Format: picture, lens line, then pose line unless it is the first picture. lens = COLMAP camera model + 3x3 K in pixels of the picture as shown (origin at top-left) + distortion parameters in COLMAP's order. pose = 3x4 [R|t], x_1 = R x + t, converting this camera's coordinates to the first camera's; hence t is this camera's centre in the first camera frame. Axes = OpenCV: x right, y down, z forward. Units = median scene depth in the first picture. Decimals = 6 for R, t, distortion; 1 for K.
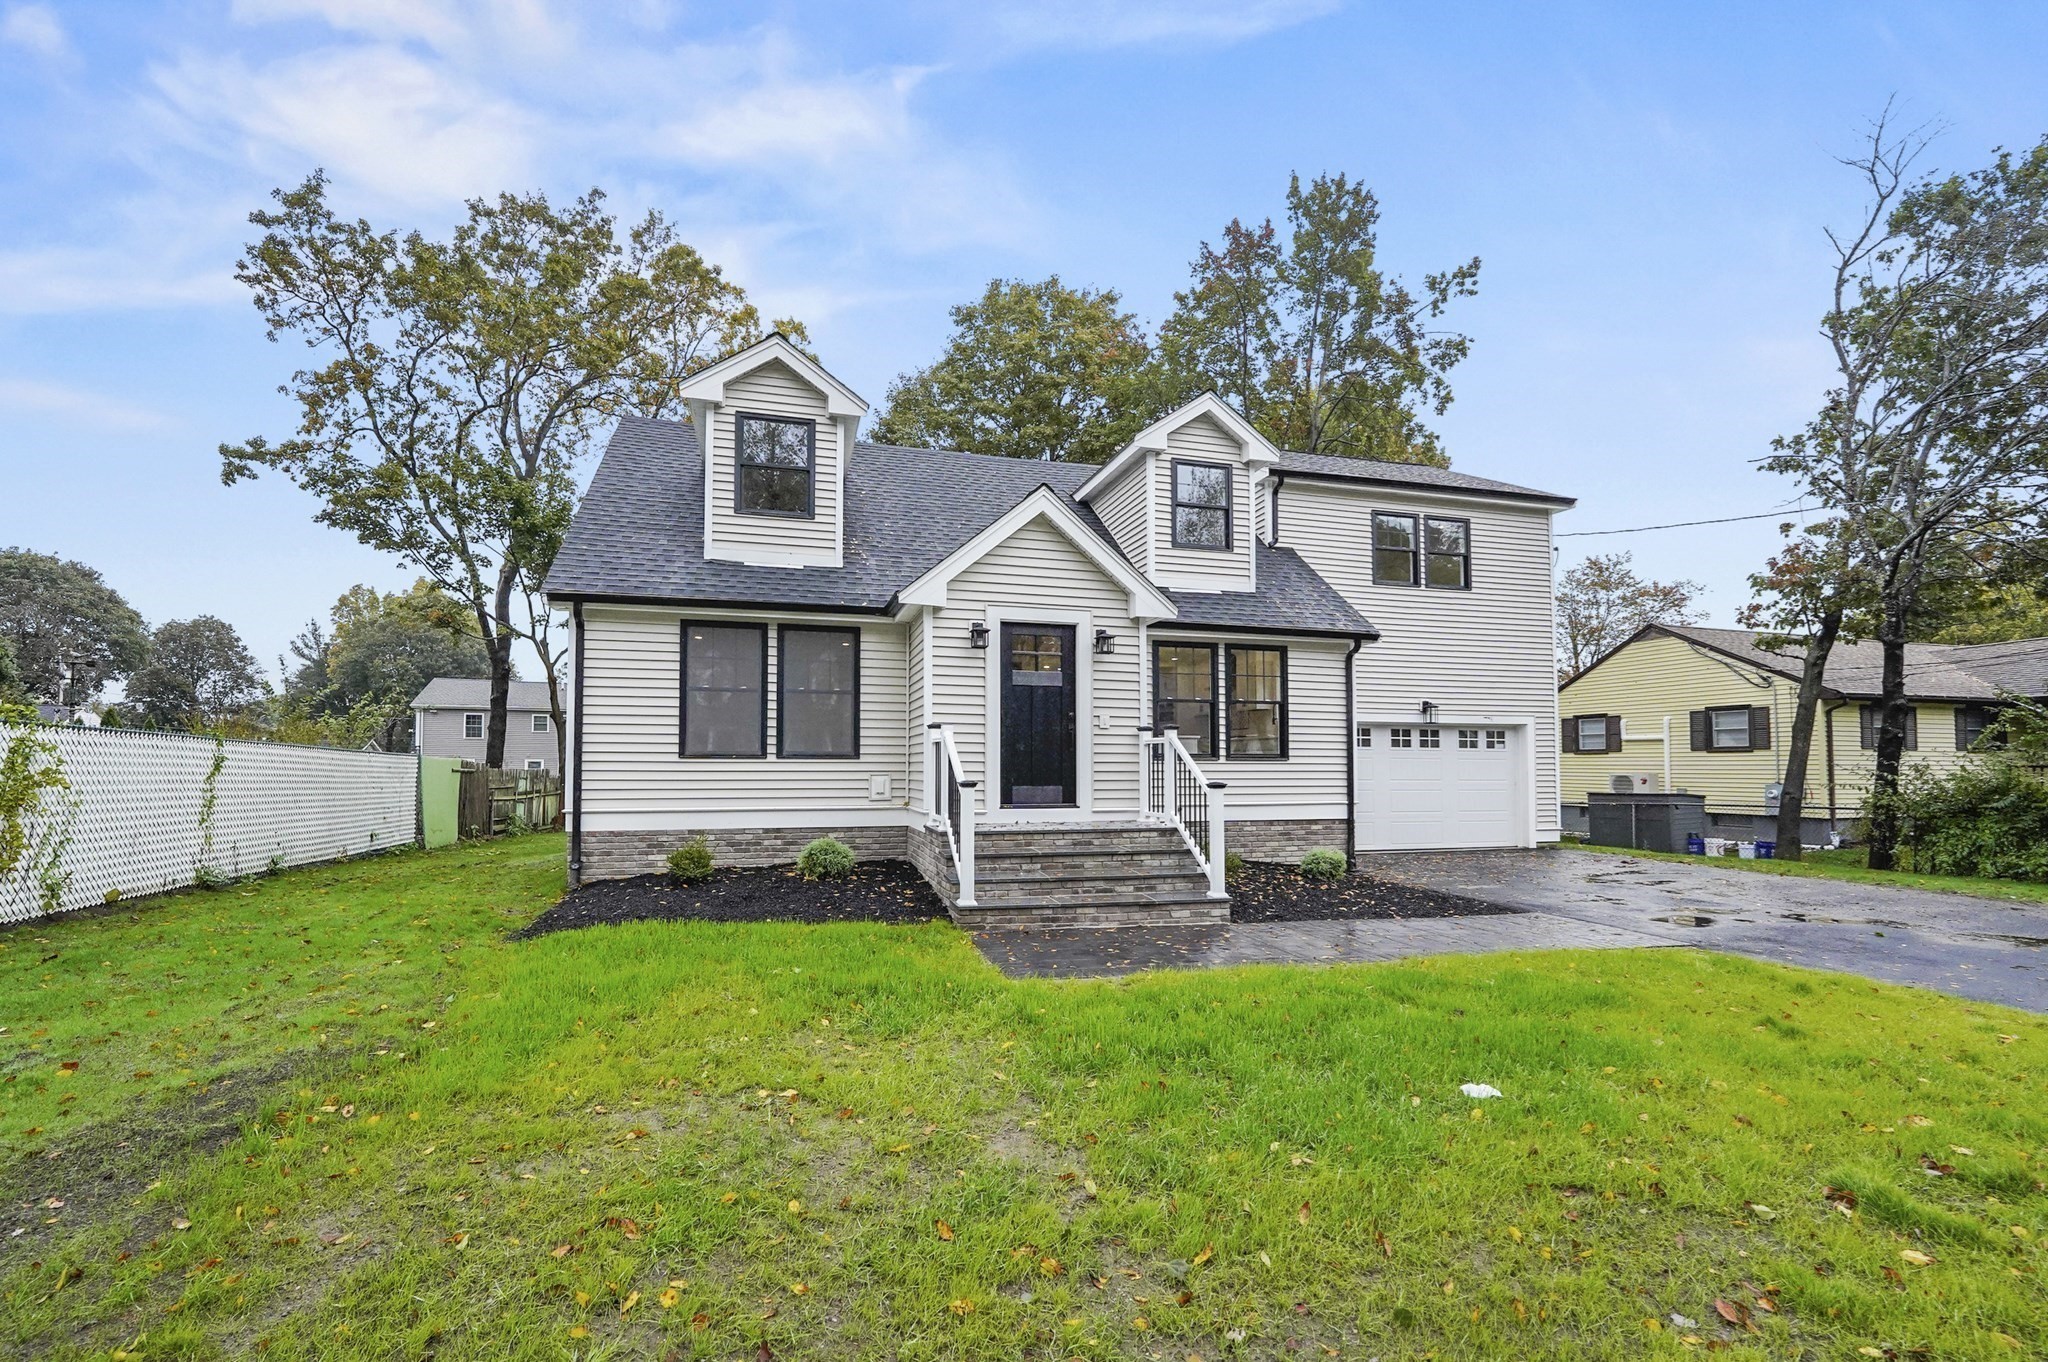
lens RADIAL K [[840.5, 0, 998.7], [0, 840.5, 693.8], [0, 0, 1]] dist [-0.009514, -0.000001]
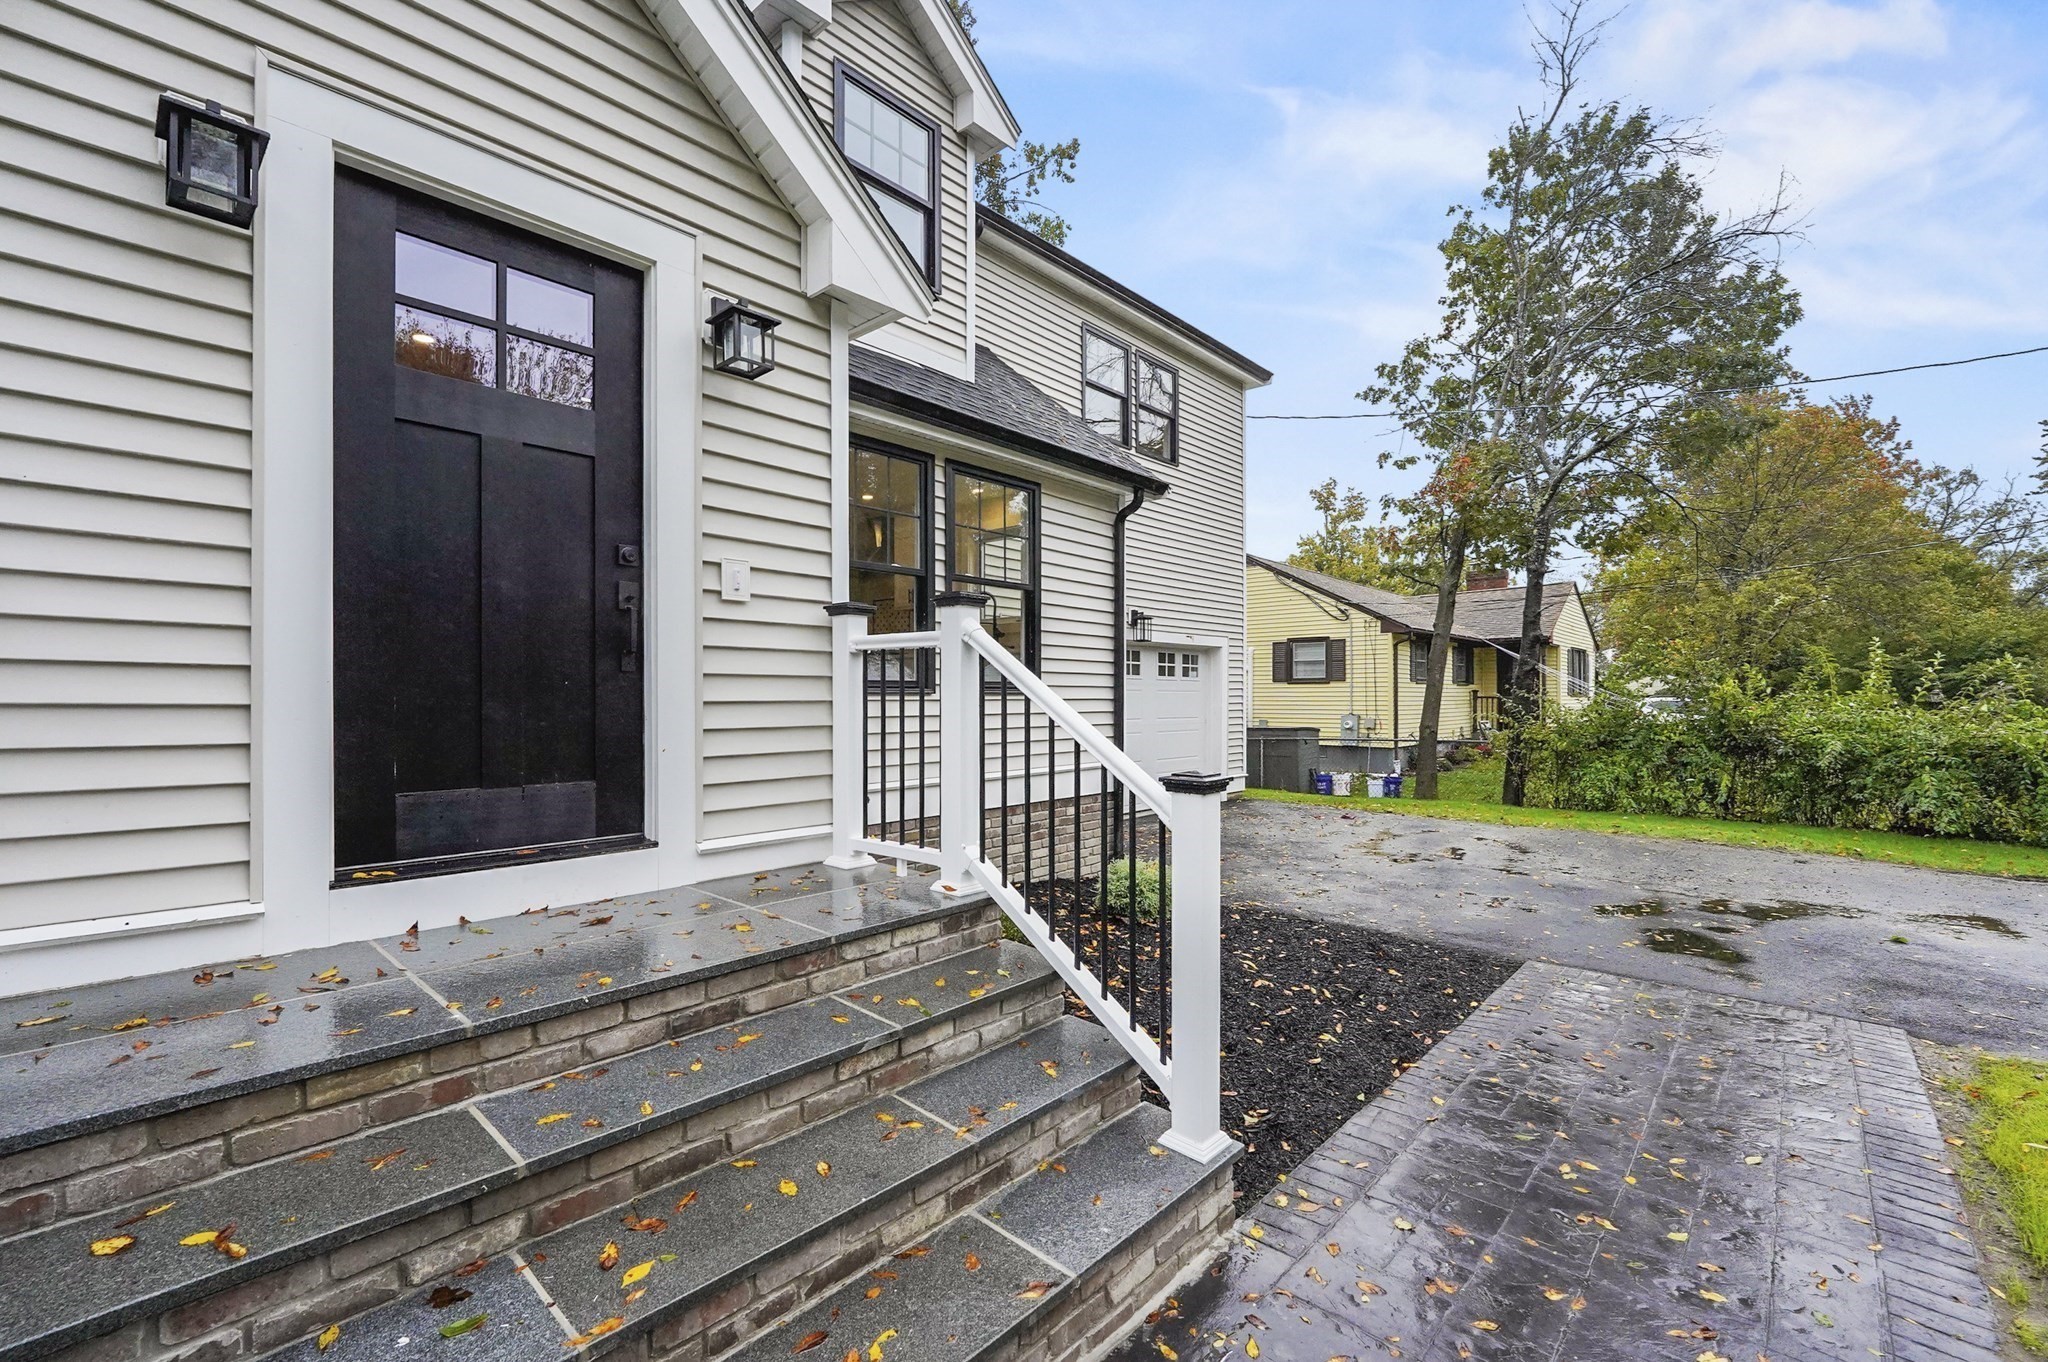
lens RADIAL K [[864.4, 0, 1026.2], [0, 864.4, 691.2], [0, 0, 1]] dist [-0.010371, -0.000054]
pose [[0.832462, -0.000772, 0.554082, 0.025982], [-0.043636, 0.996802, 0.066948, 0.040275], [-0.552362, -0.079910, 0.829766, 0.537855]]
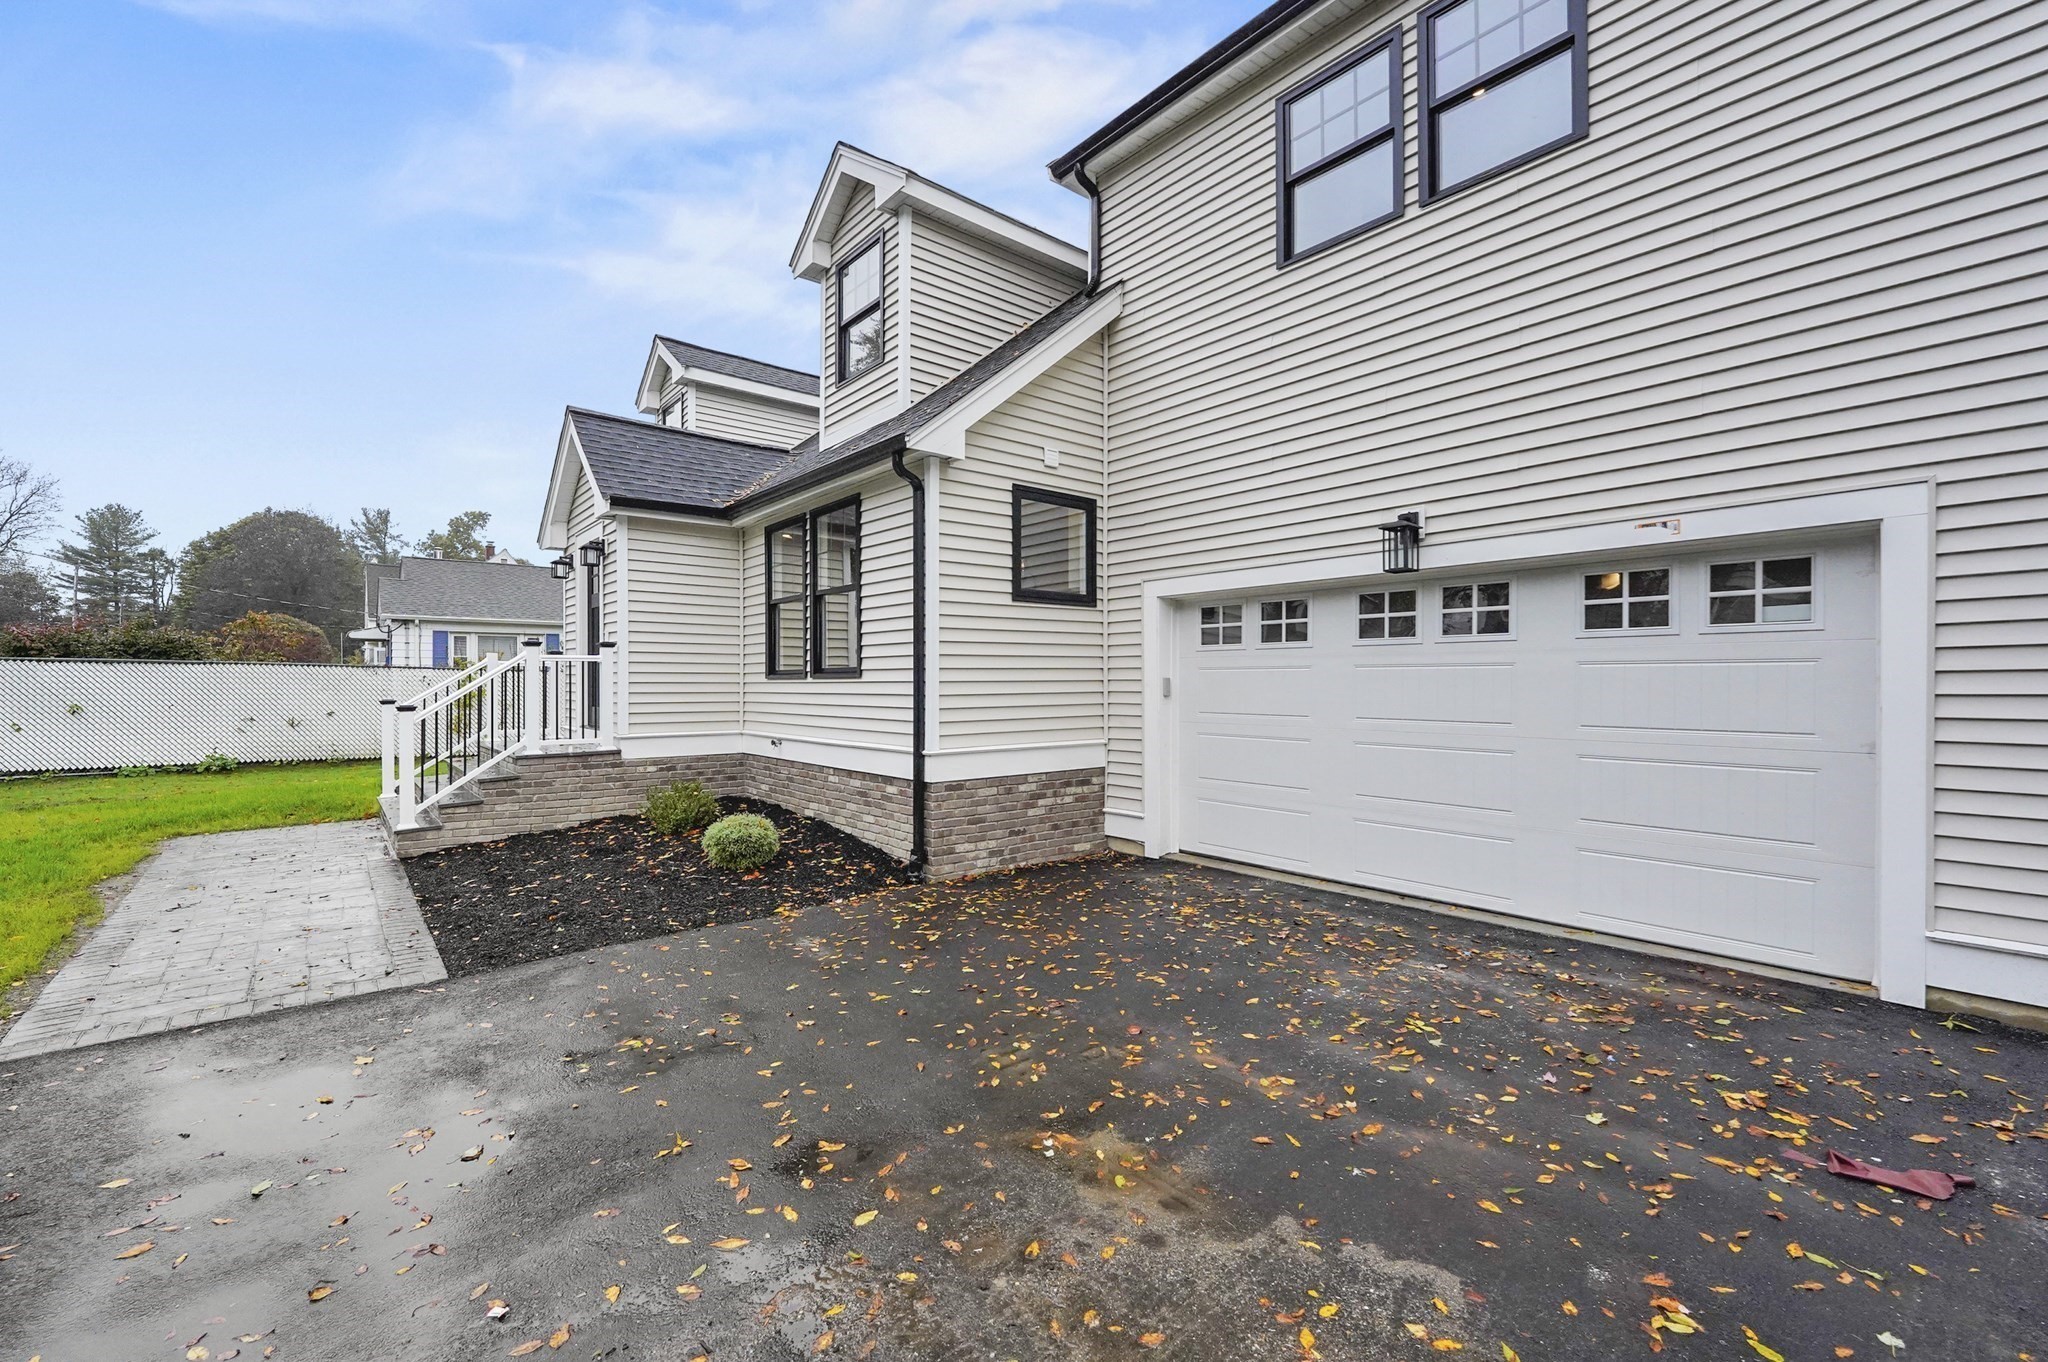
lens RADIAL K [[834.5, 0, 1024.0], [0, 834.5, 681.0], [0, 0, 1]] dist [-0.000351, -0.000099]
pose [[0.428610, -0.005278, -0.903474, 0.963520], [0.081696, 0.996113, 0.032938, 0.071584], [0.899789, -0.087928, 0.427375, 0.843455]]
